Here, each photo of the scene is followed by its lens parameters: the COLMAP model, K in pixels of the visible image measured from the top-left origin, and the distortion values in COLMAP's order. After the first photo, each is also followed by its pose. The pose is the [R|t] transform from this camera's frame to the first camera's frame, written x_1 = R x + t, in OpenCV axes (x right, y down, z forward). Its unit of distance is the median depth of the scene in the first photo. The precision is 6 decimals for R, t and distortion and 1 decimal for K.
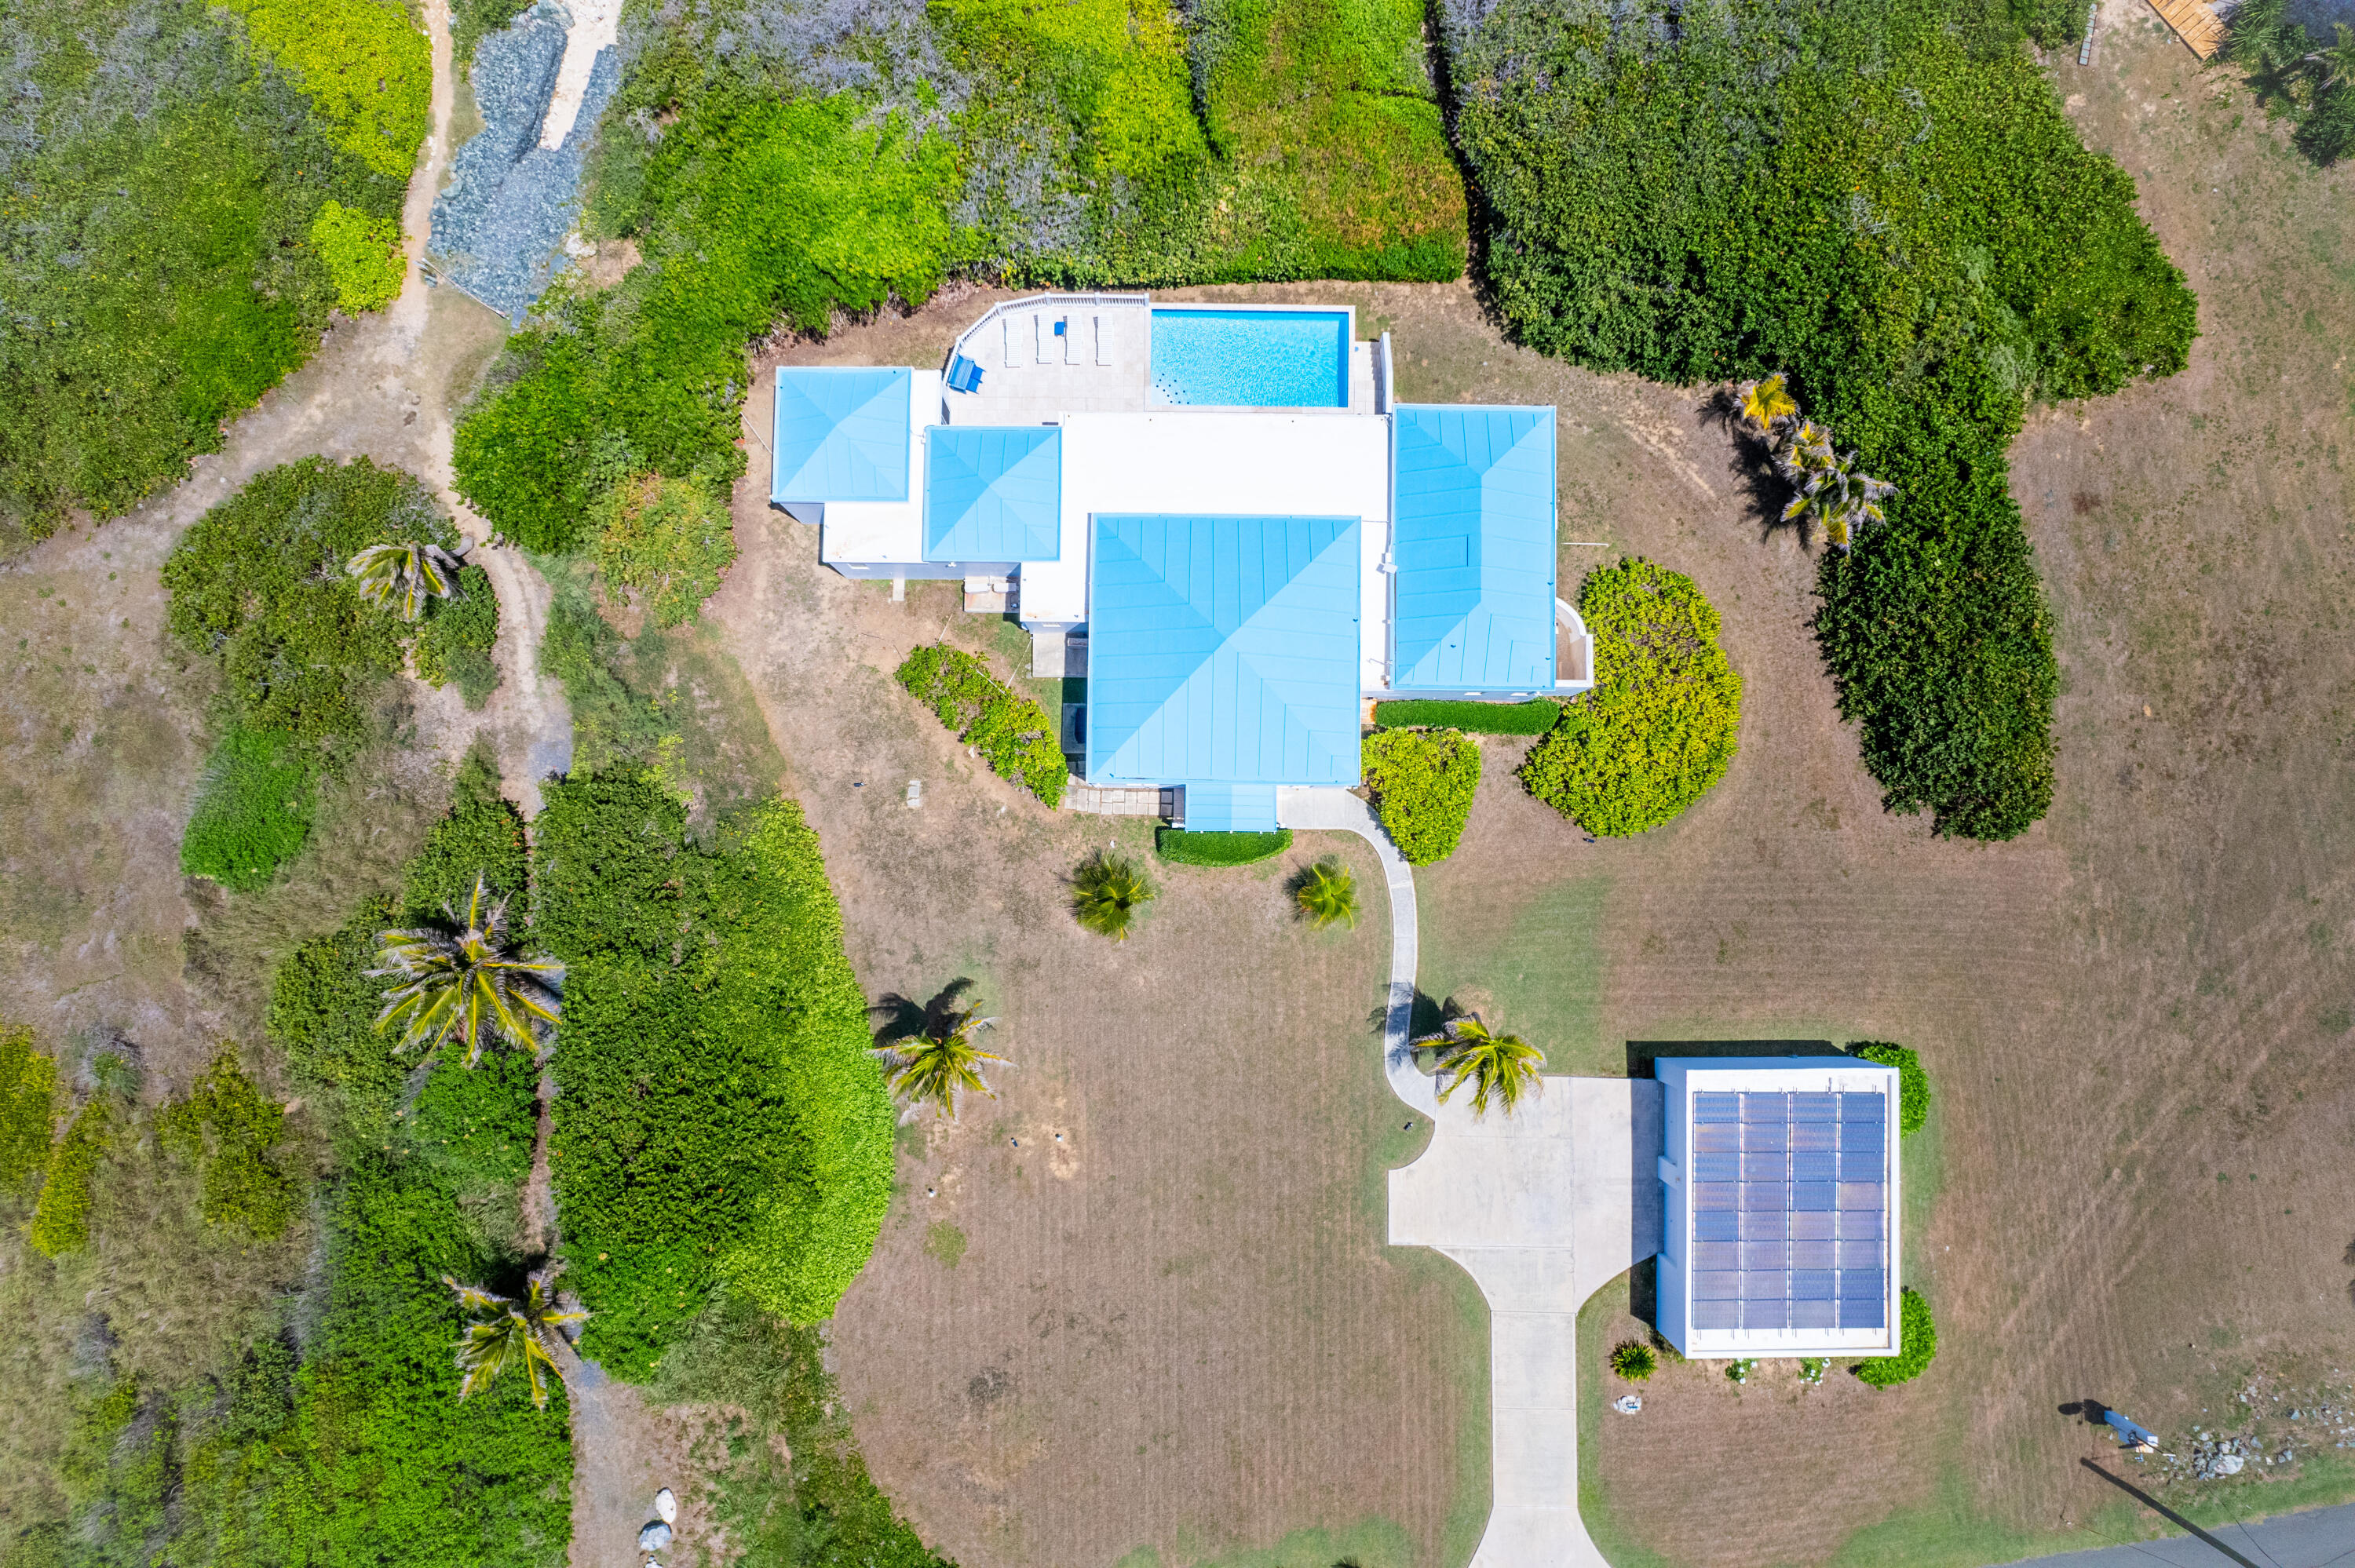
lens RADIAL K [[1511.3, 0, 1171.9], [0, 1511.3, 785.0], [0, 0, 1]] dist [-0.051088, 0.024757]
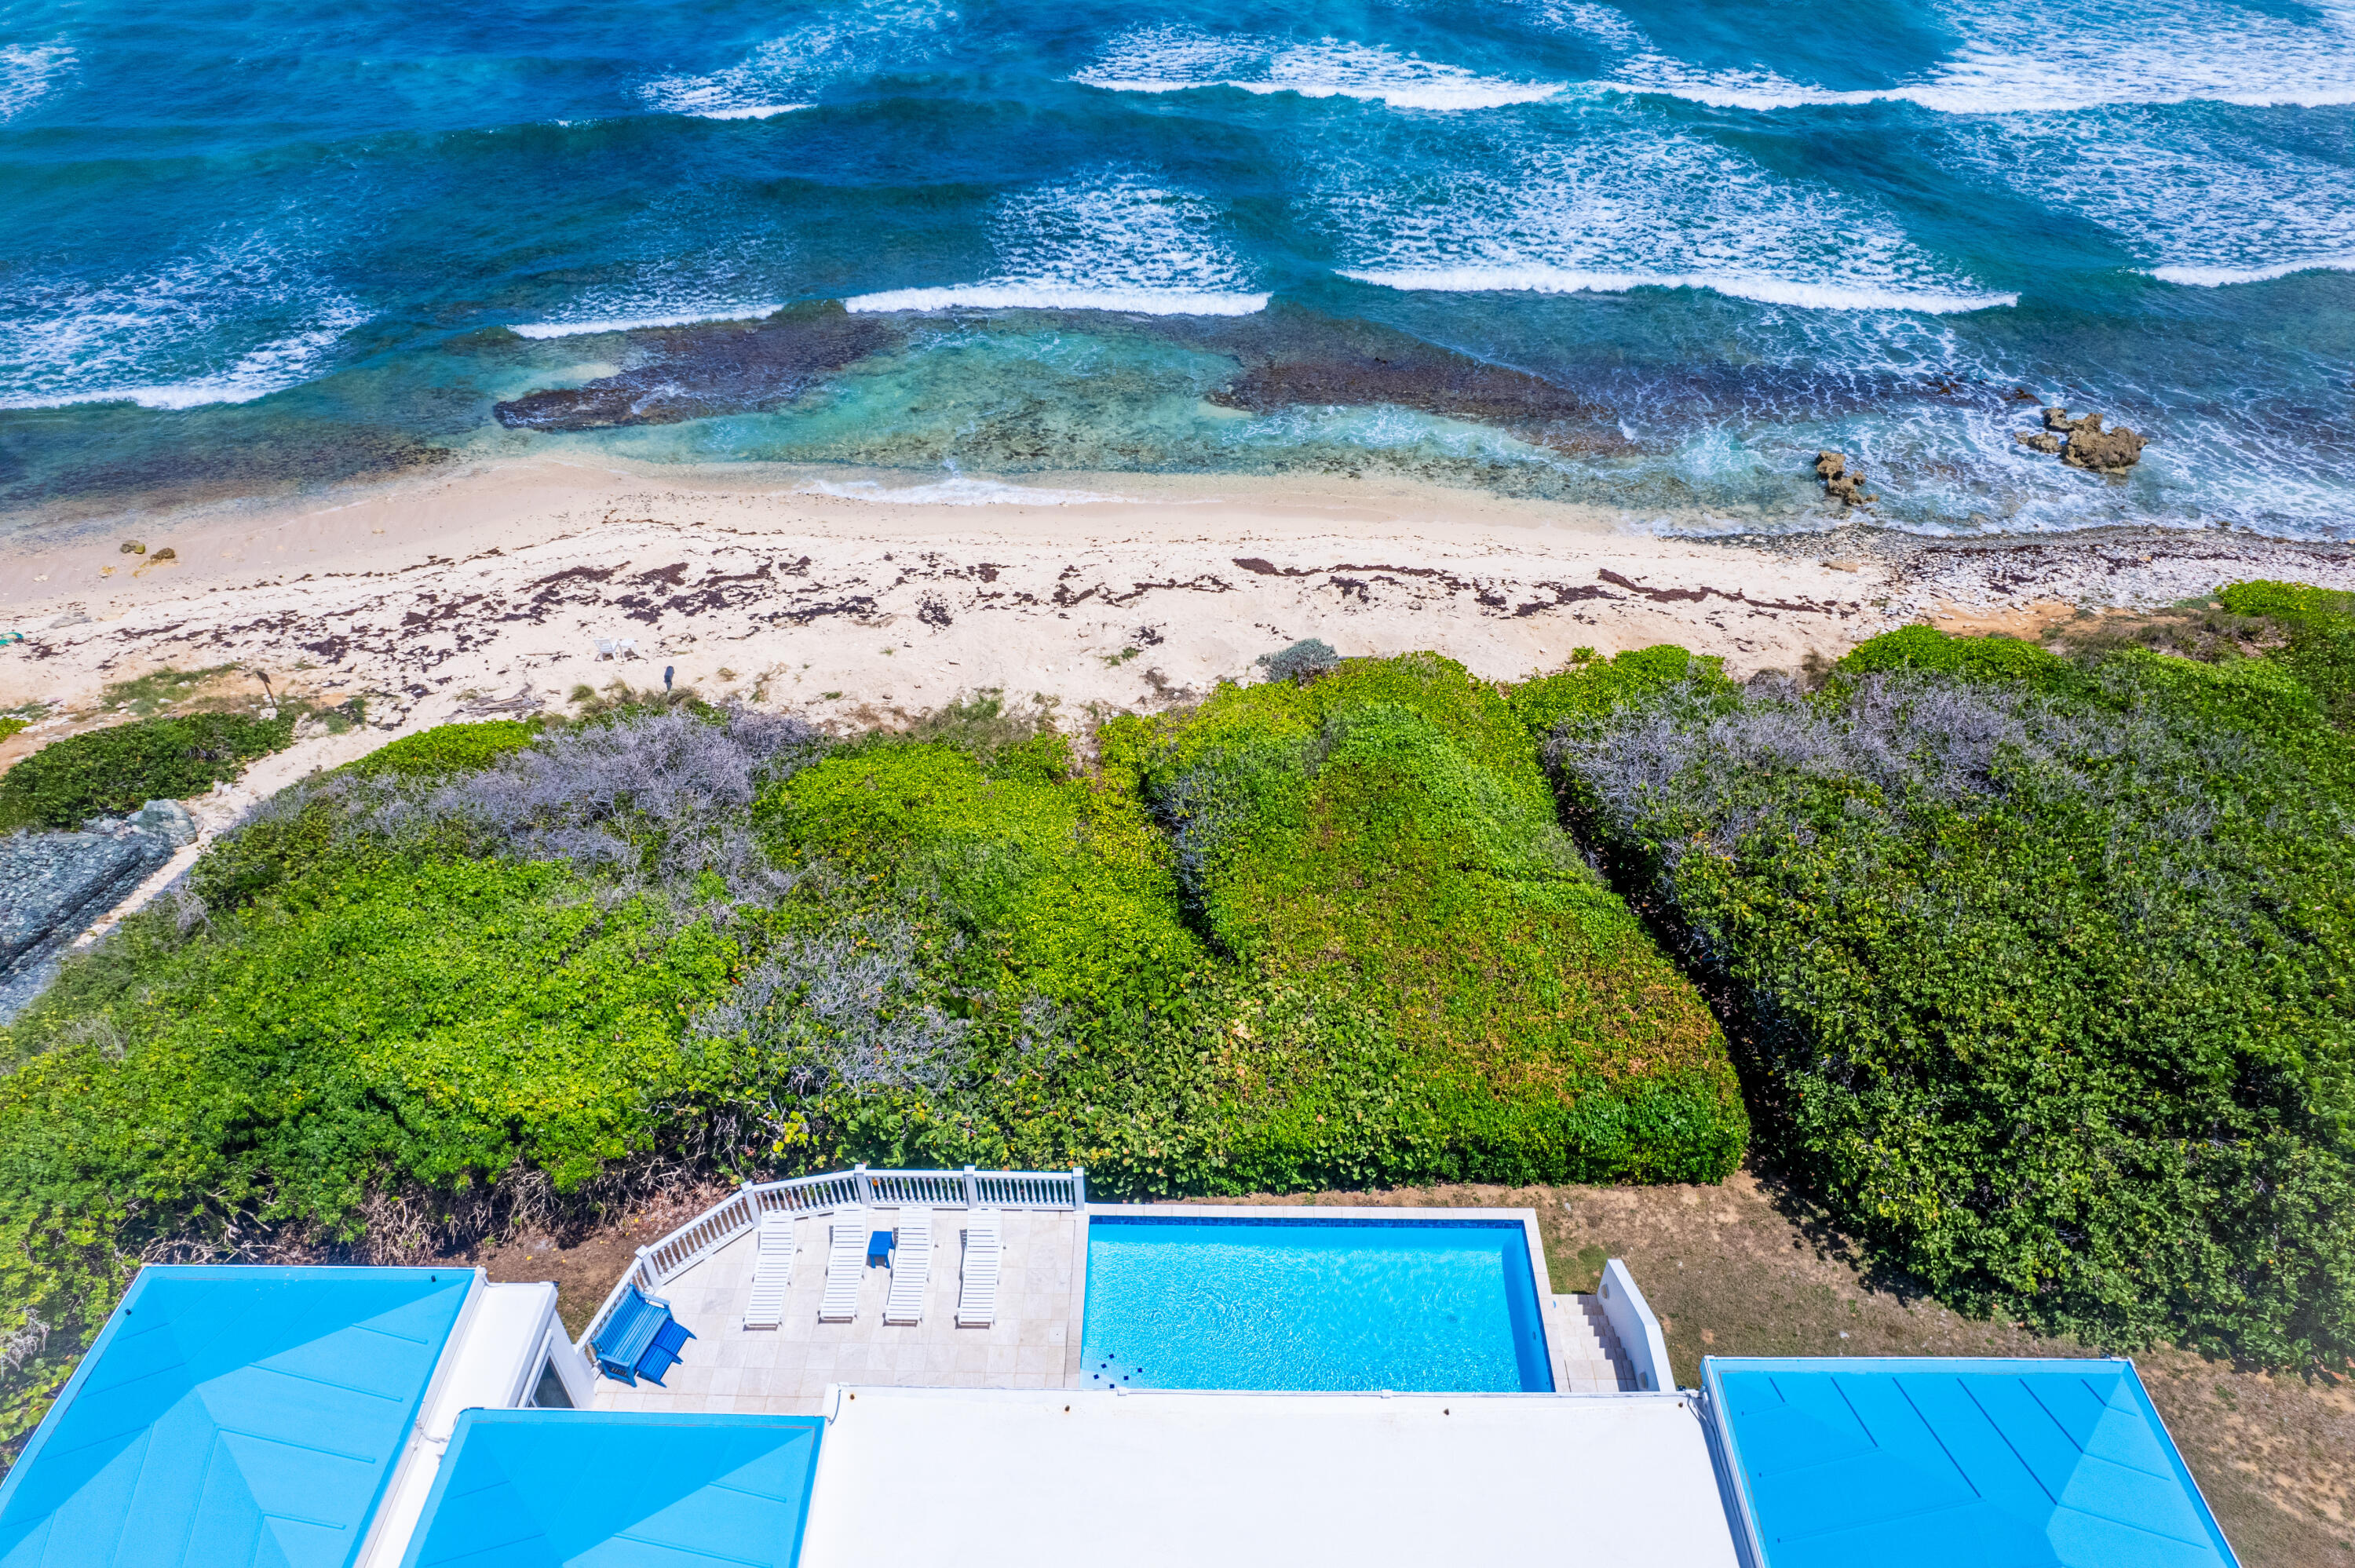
lens RADIAL K [[1498.4, 0, 1188.8], [0, 1498.4, 793.2], [0, 0, 1]] dist [-0.060274, 0.049644]
pose [[0.999952, 0.007547, 0.006176, 0.013185], [-0.000323, 0.658560, -0.752528, -0.061176], [-0.009747, 0.752490, 0.658531, 0.609677]]
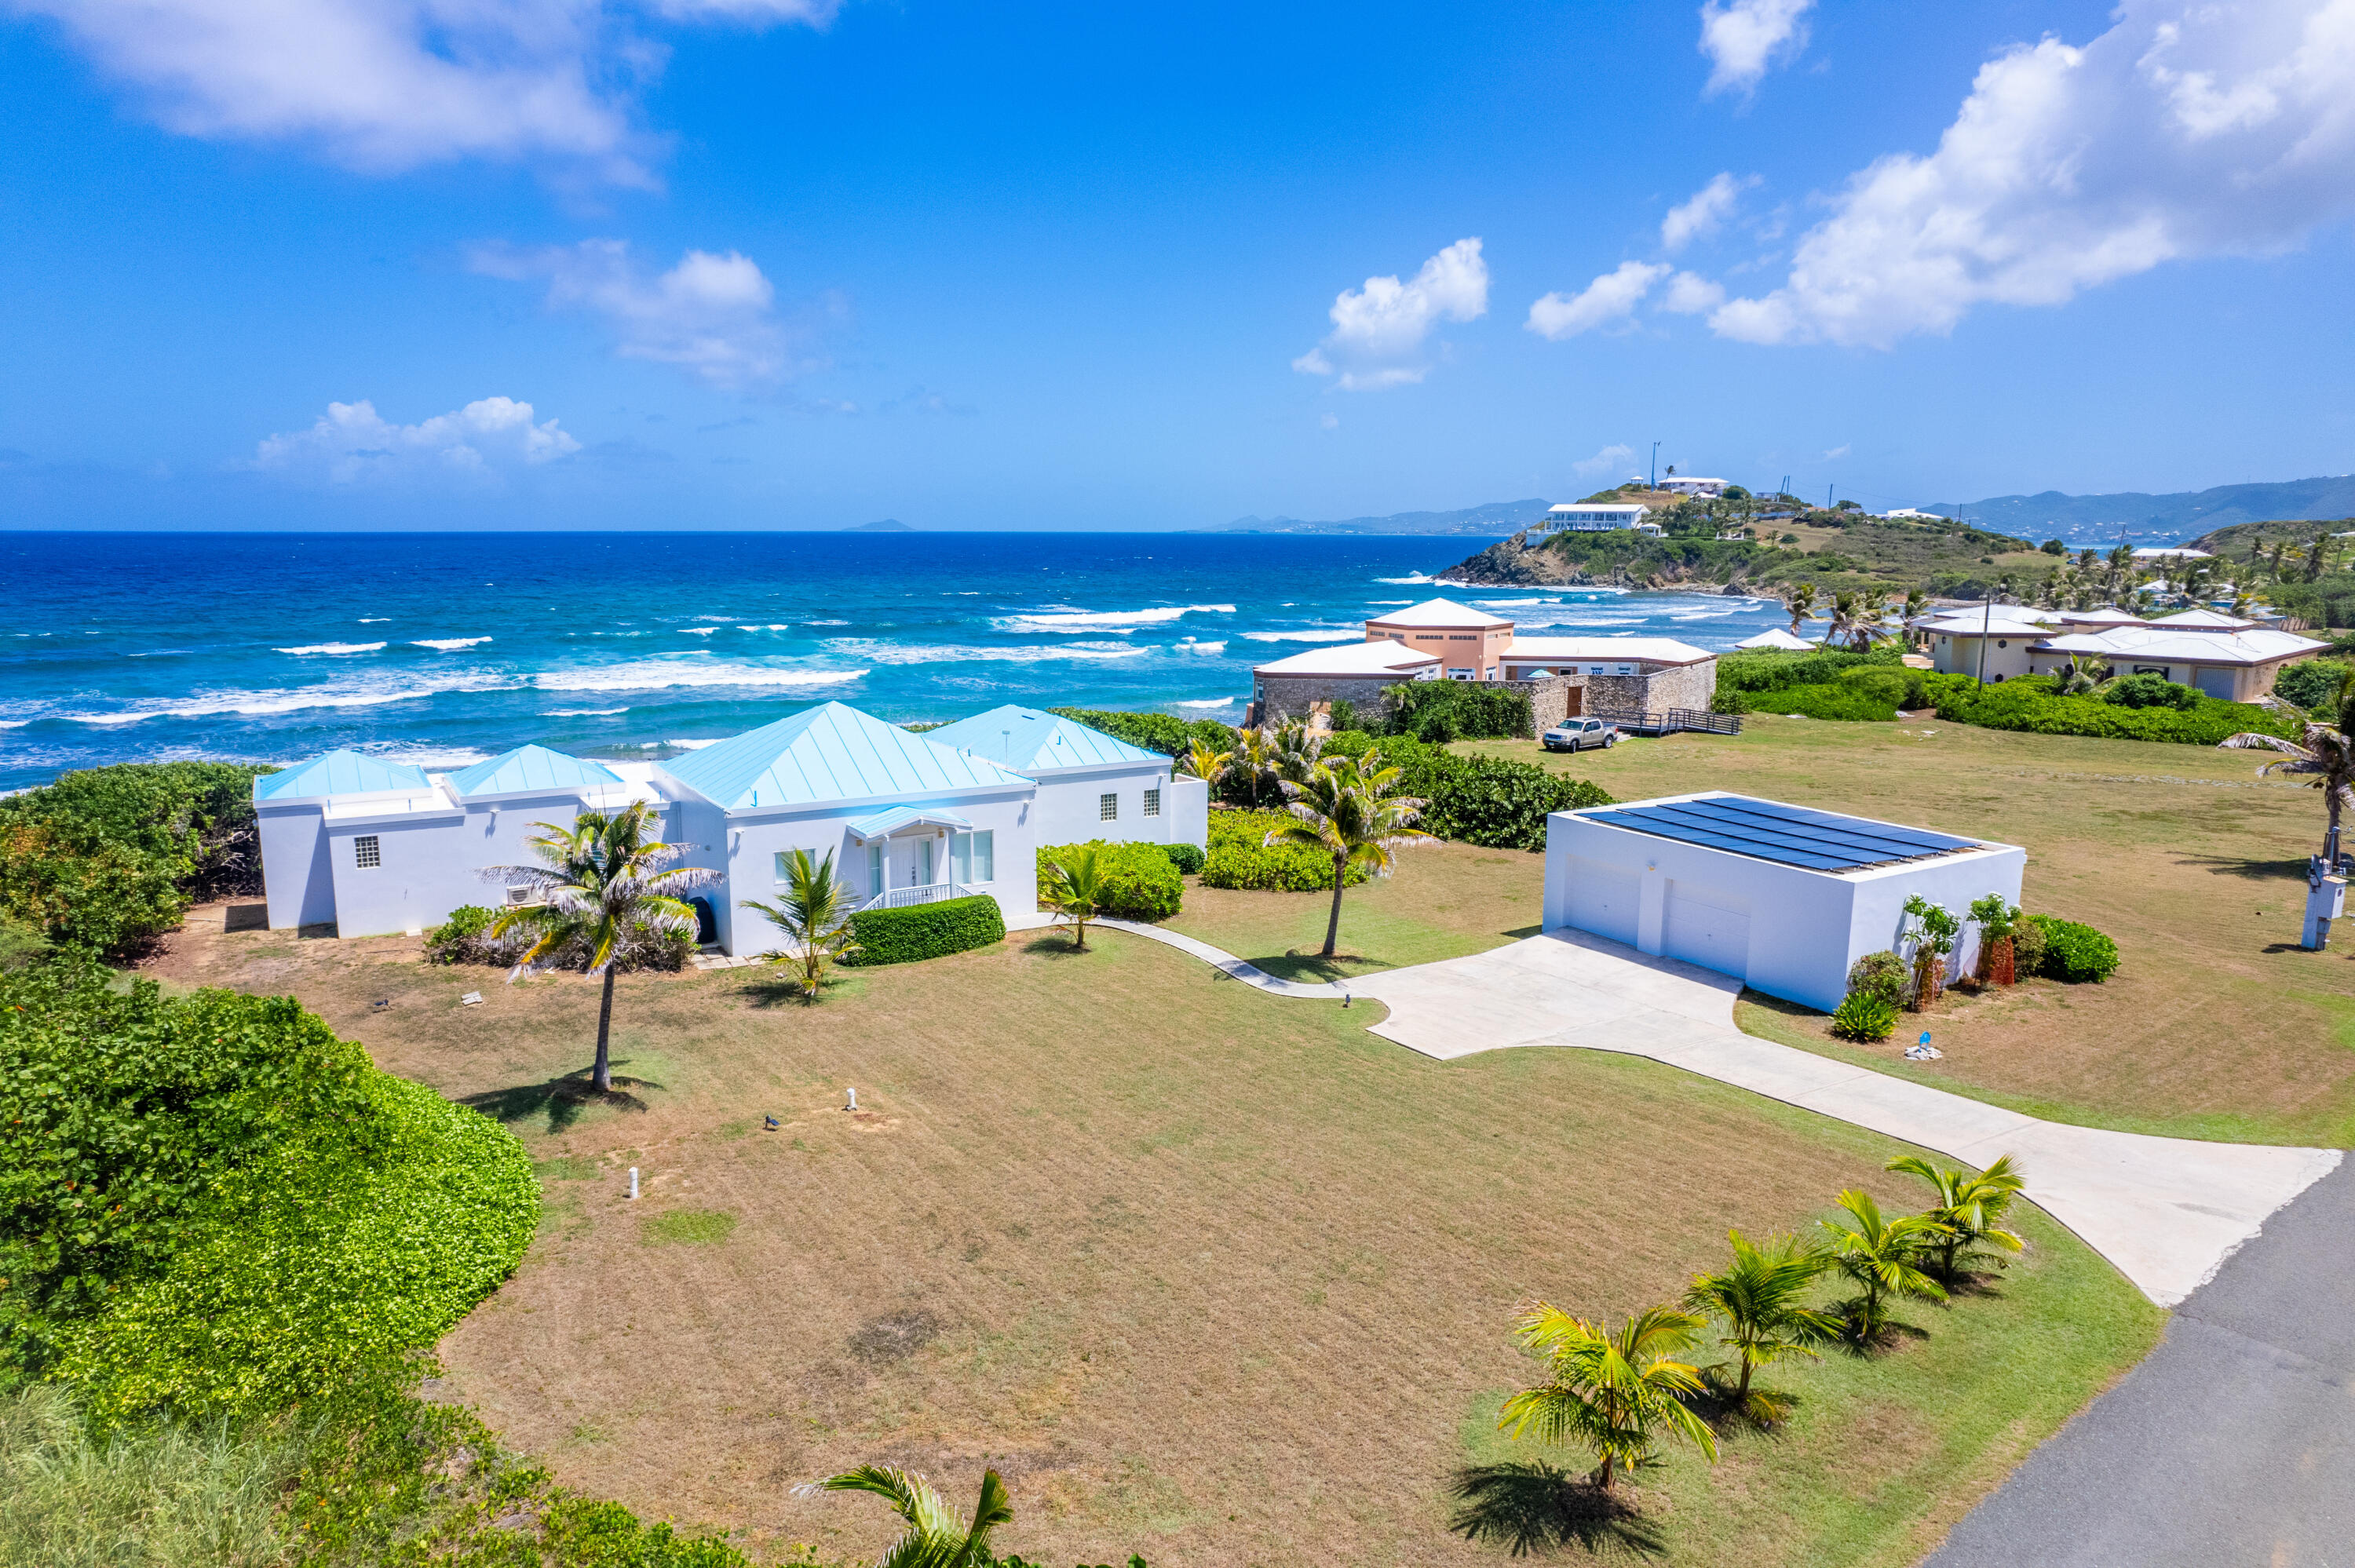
lens RADIAL K [[1511.3, 0, 1171.9], [0, 1511.3, 785.0], [0, 0, 1]] dist [-0.051088, 0.024757]
pose [[0.850932, -0.084417, 0.518449, -0.245032], [0.524753, 0.180674, -0.831860, 0.719249], [-0.023447, 0.979914, 0.198040, 0.770330]]
